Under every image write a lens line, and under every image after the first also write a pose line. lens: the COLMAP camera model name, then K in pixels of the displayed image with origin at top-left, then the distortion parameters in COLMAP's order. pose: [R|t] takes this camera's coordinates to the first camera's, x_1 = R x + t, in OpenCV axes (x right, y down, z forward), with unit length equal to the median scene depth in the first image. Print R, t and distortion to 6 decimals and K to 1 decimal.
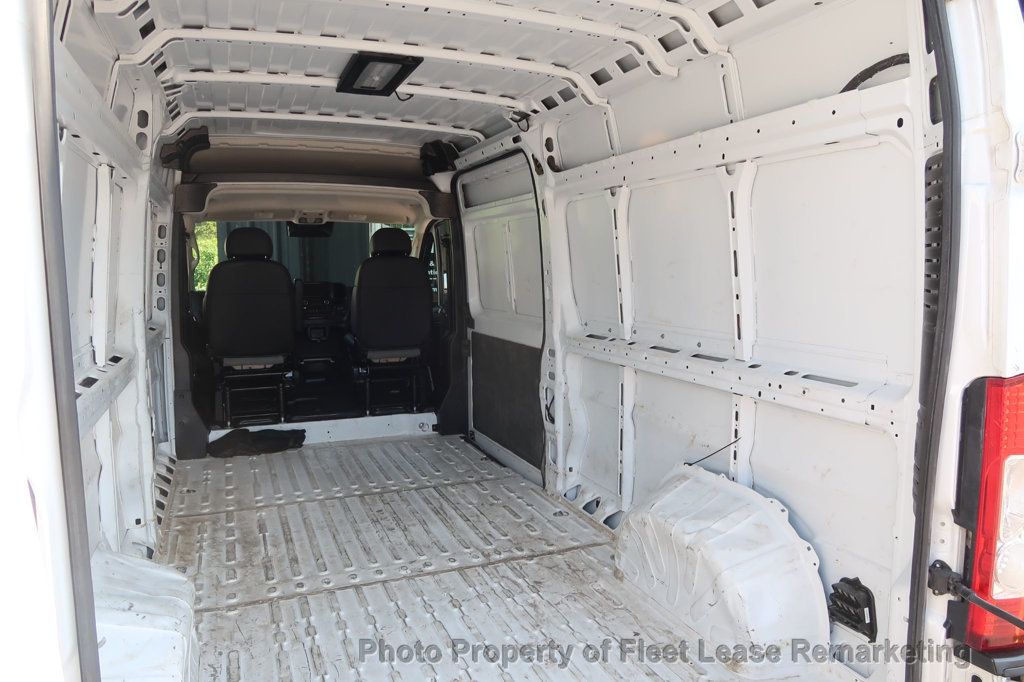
lens RADIAL K [[706.5, 0, 508.6], [0, 706.5, 338.8], [0, 0, 1]] dist [-0.024838, 0.006360]
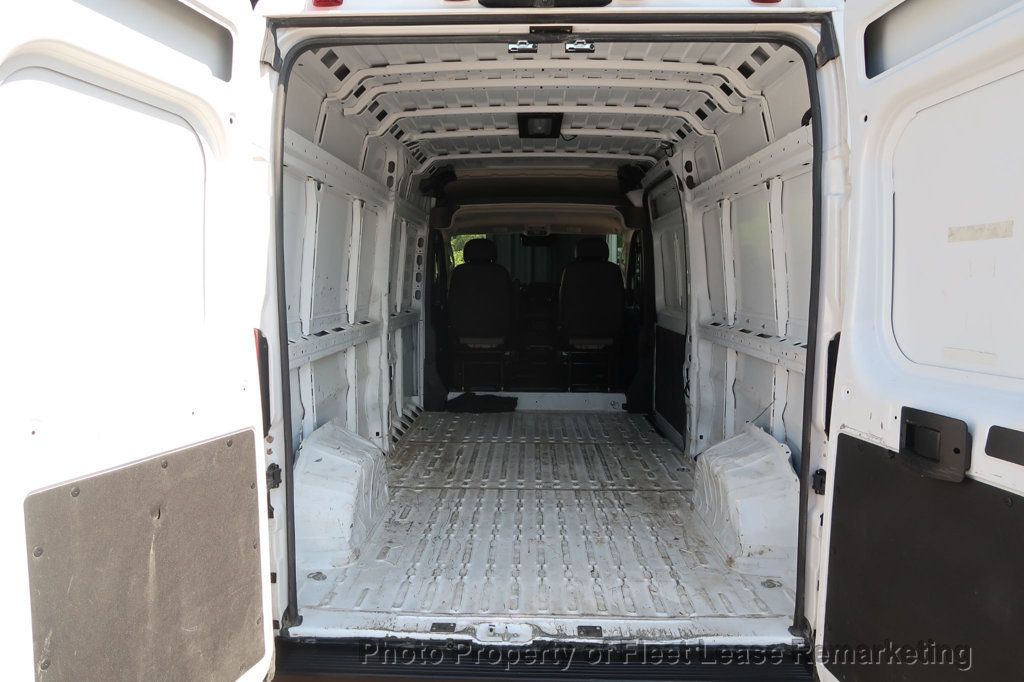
lens RADIAL K [[706.5, 0, 508.2], [0, 706.5, 338.7], [0, 0, 1]] dist [-0.024838, 0.006360]
pose [[0.915152, 0.040545, -0.401064, 0.272825], [-0.047812, 0.998823, -0.008123, 0.046850], [0.400263, 0.026609, 0.916014, -0.232806]]
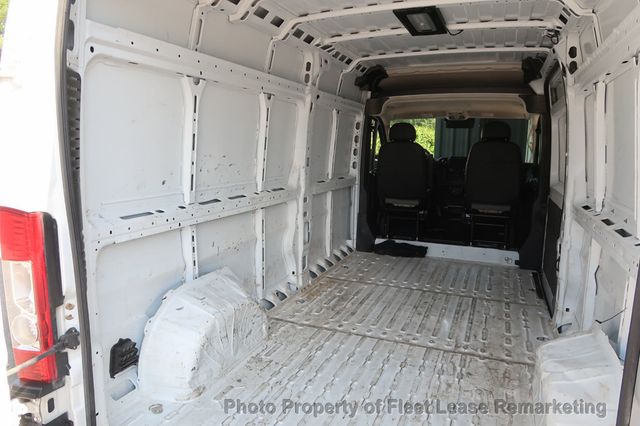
lens RADIAL K [[441.6, 0, 317.7], [0, 441.6, 211.4], [0, 0, 1]] dist [-0.024838, 0.006360]
pose [[0.714191, 0.118055, -0.689924, 0.304507], [-0.089655, 0.992984, 0.077103, -0.012469], [0.694186, 0.006789, 0.719764, 0.123289]]
